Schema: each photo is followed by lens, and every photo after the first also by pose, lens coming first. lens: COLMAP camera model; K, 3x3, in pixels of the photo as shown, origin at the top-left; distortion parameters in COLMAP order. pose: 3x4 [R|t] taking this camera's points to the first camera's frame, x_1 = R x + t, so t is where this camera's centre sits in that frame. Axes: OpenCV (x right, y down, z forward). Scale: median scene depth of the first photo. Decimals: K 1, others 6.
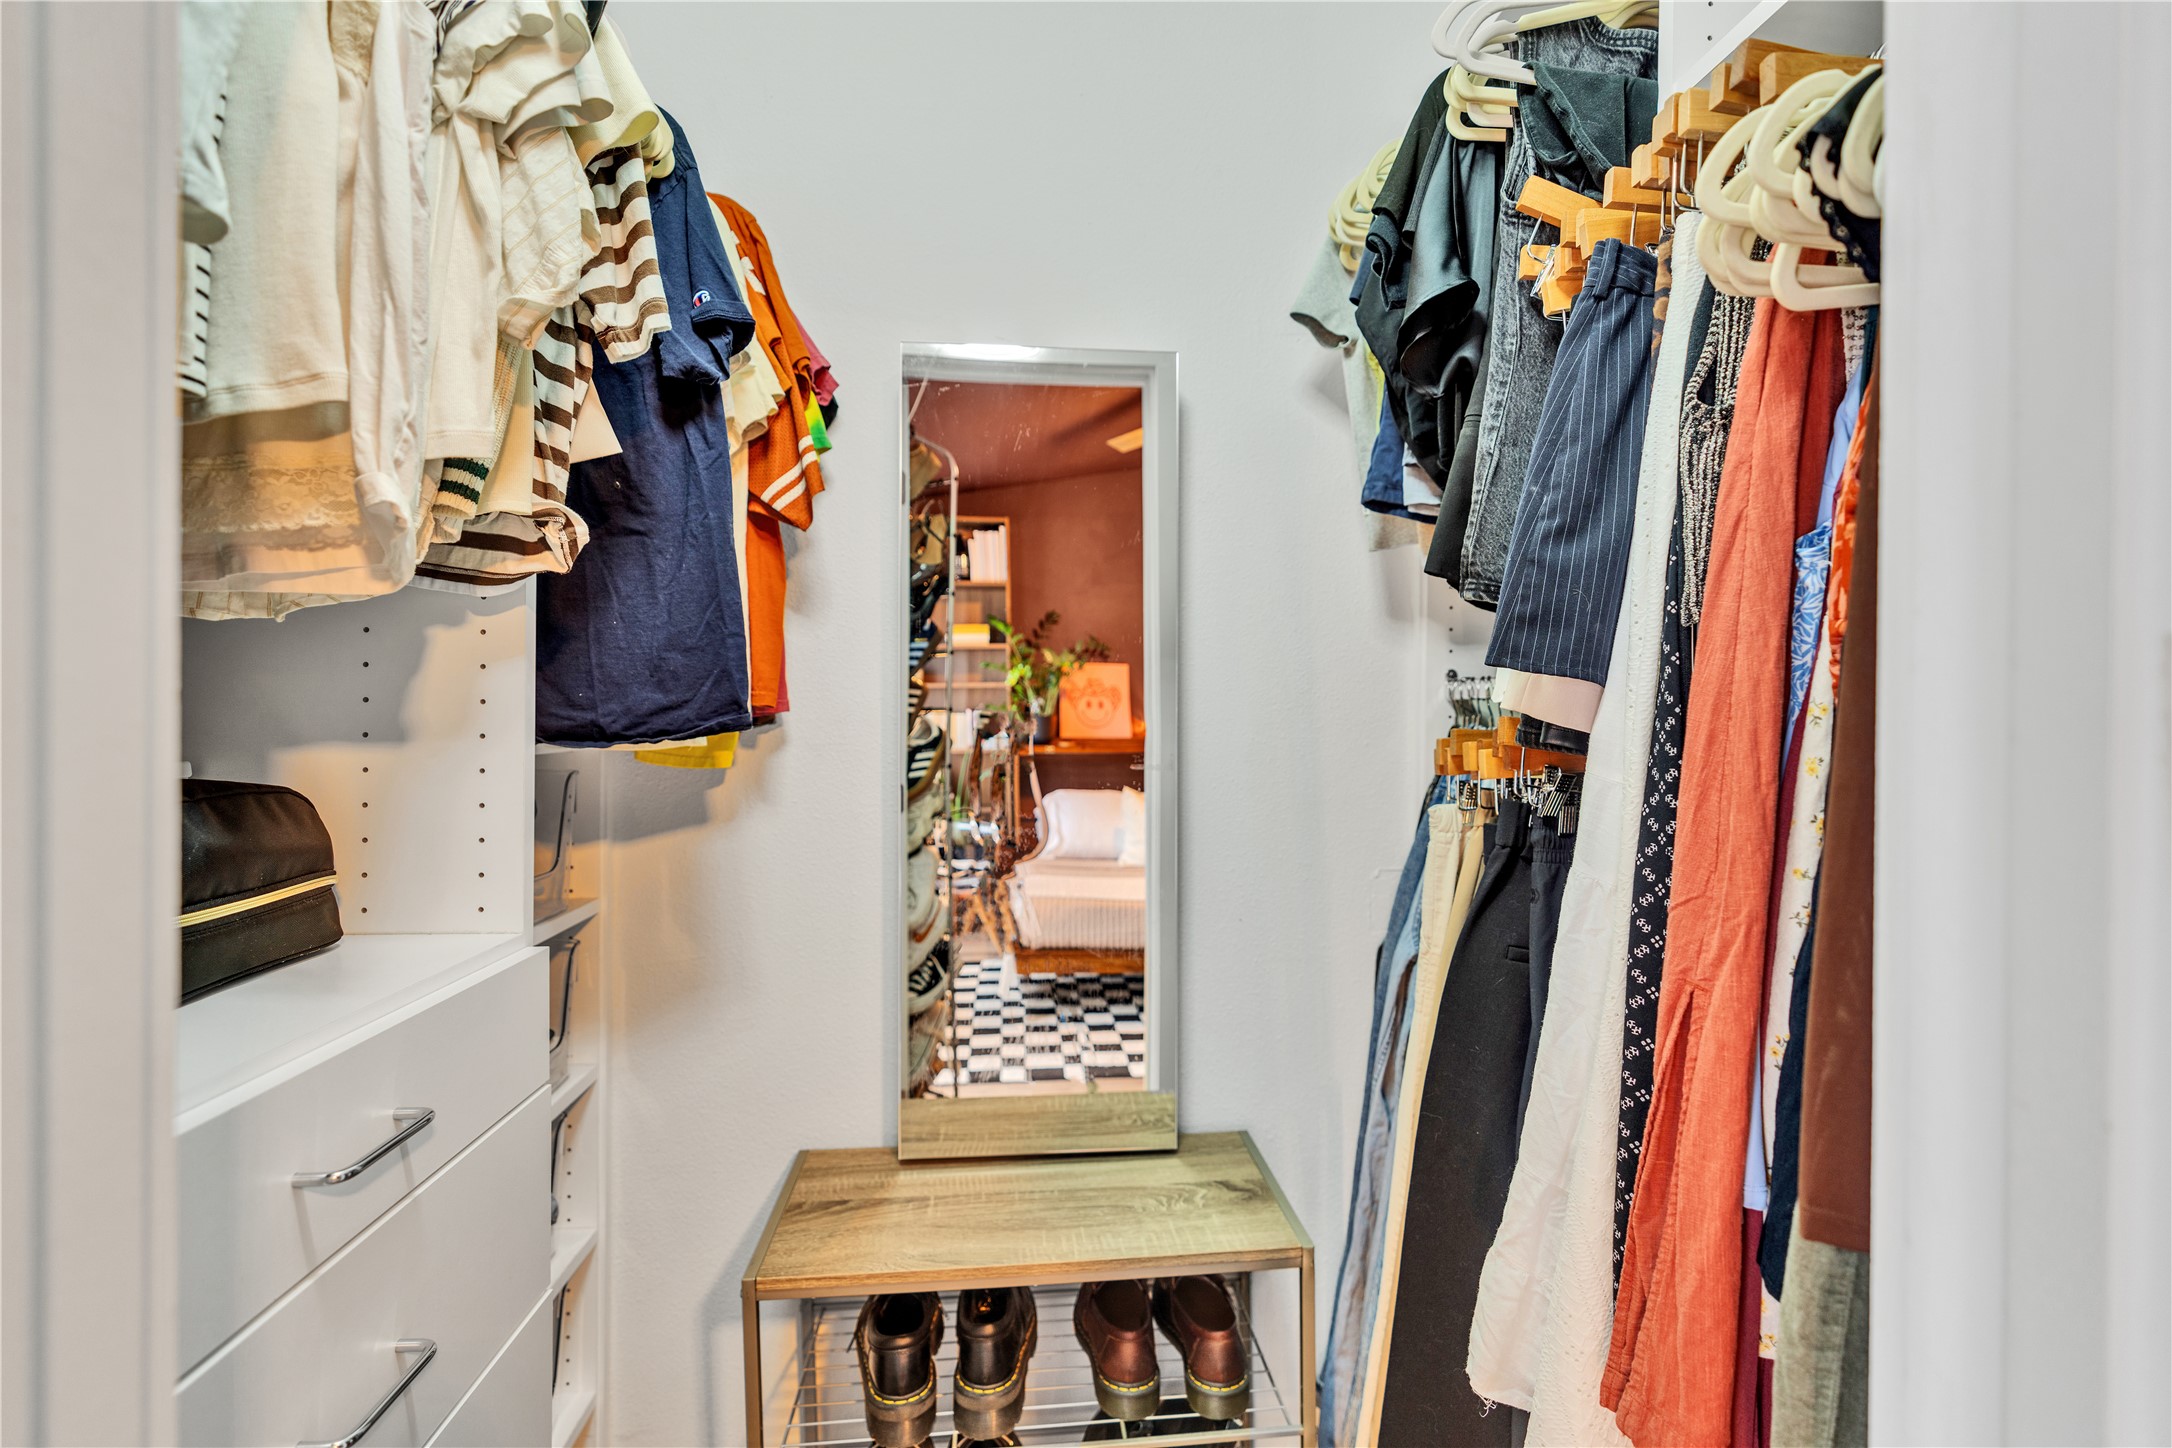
lens RADIAL K [[969.2, 0, 1093.2], [0, 969.2, 710.2], [0, 0, 1]] dist [-0.010181, 0.001481]
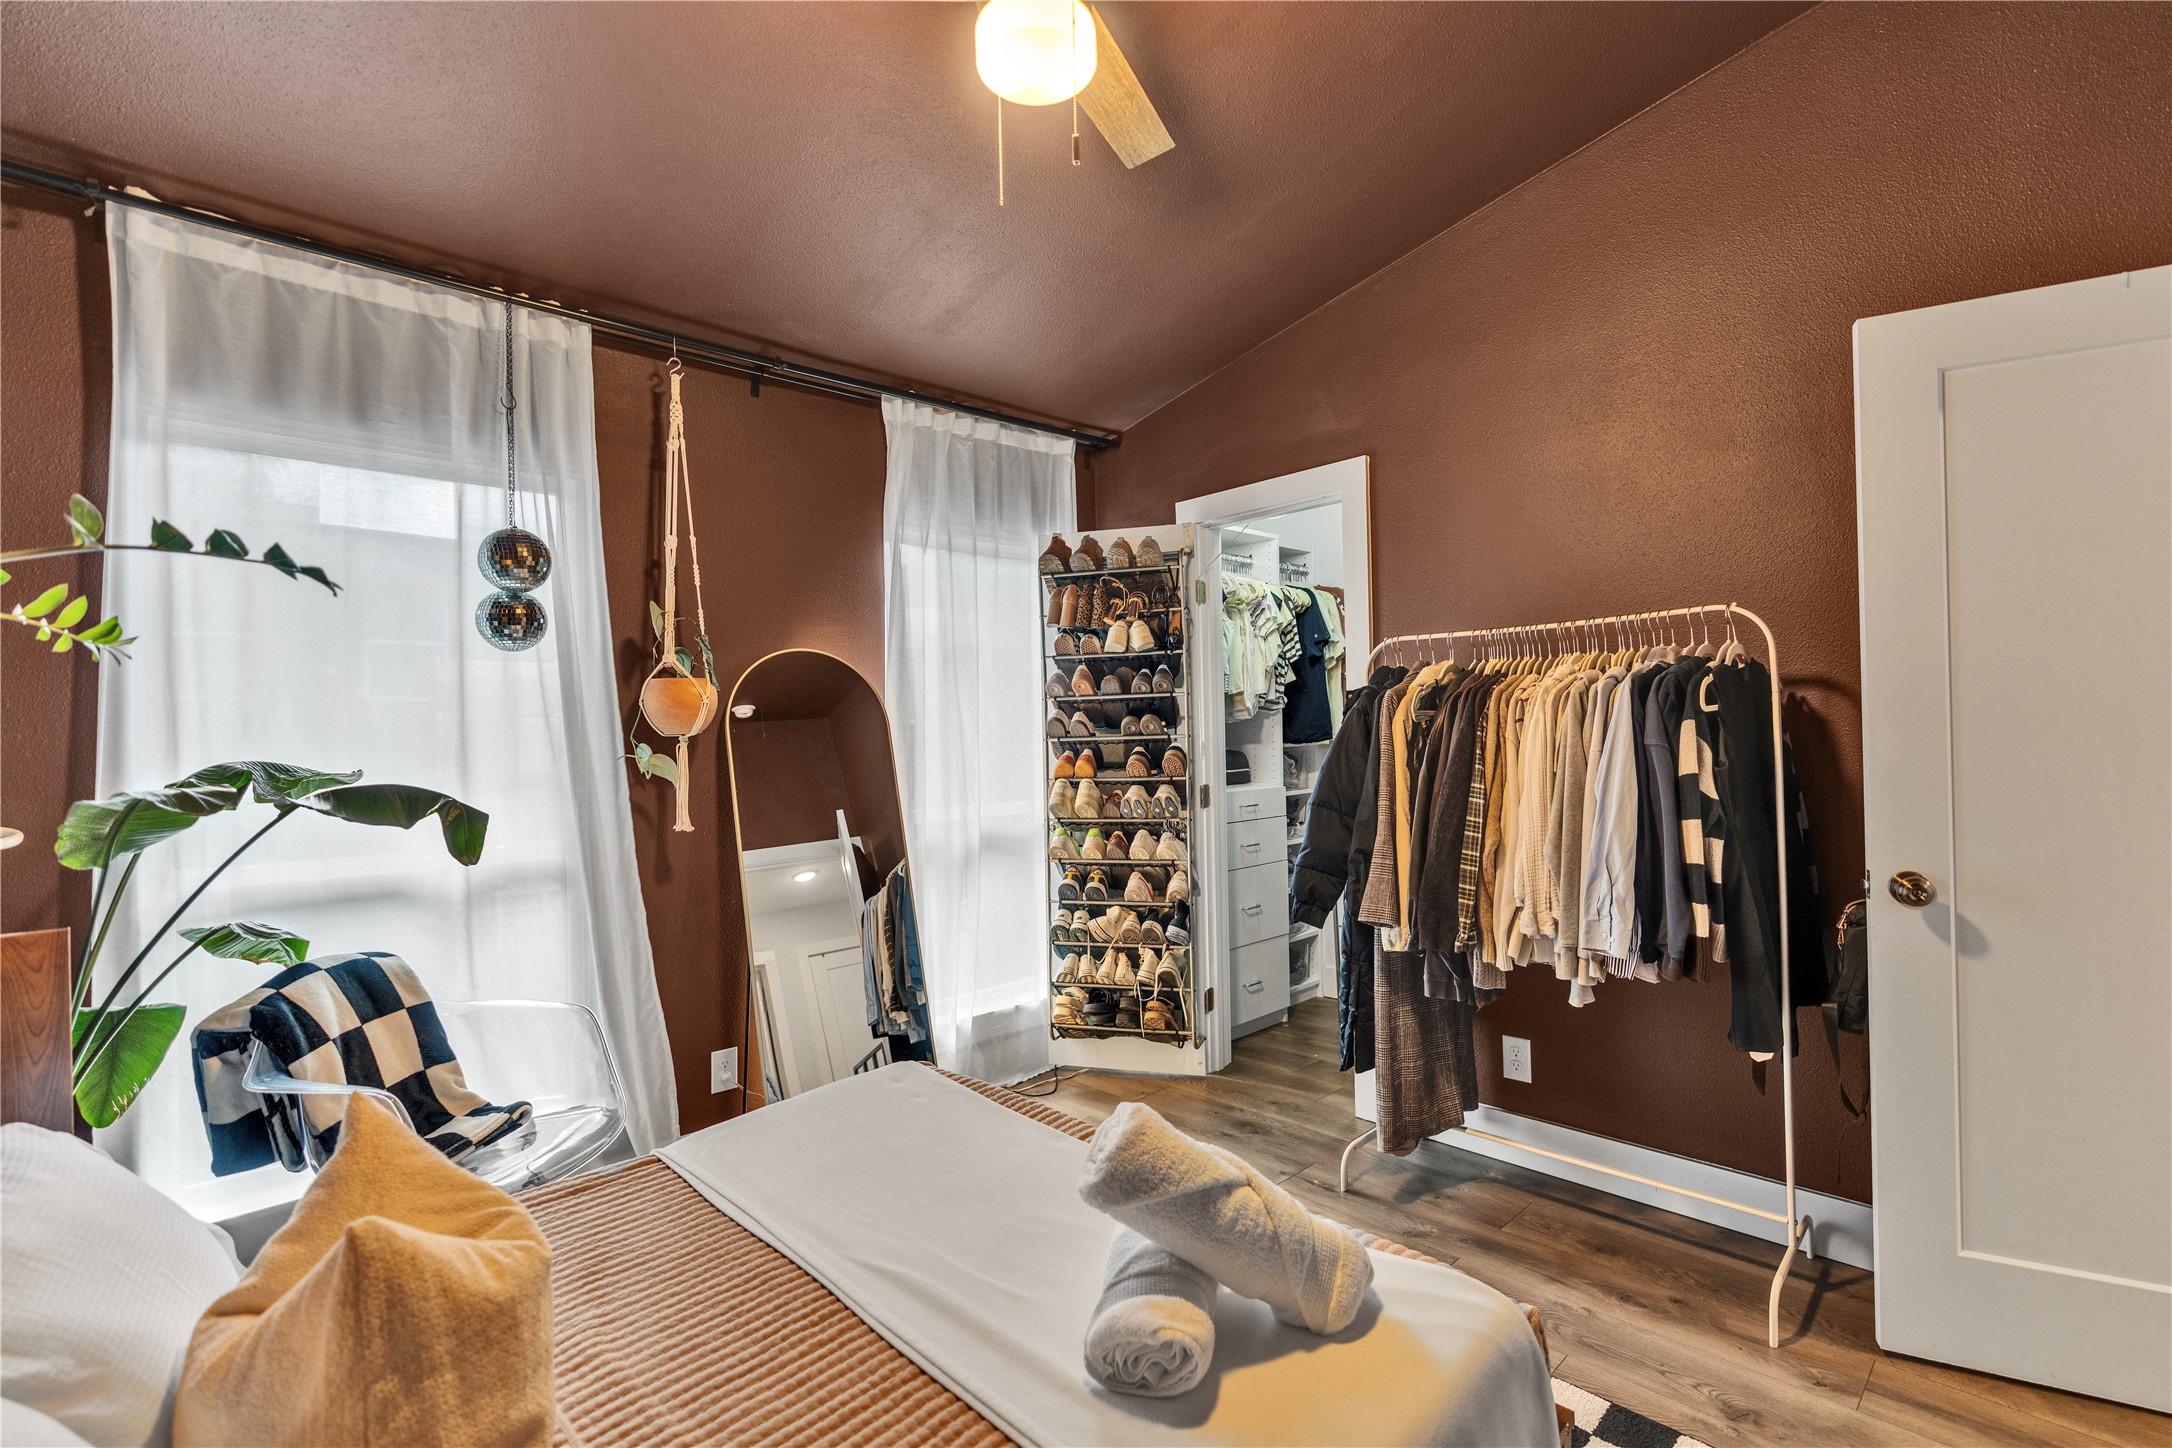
lens RADIAL K [[969.2, 0, 1093.2], [0, 969.2, 726.2], [0, 0, 1]] dist [-0.010181, 0.001481]
pose [[0.617983, -0.023317, -0.785846, 2.742502], [0.031060, 0.999504, -0.005231, -0.054382], [0.785578, -0.021176, 0.618401, -2.831330]]
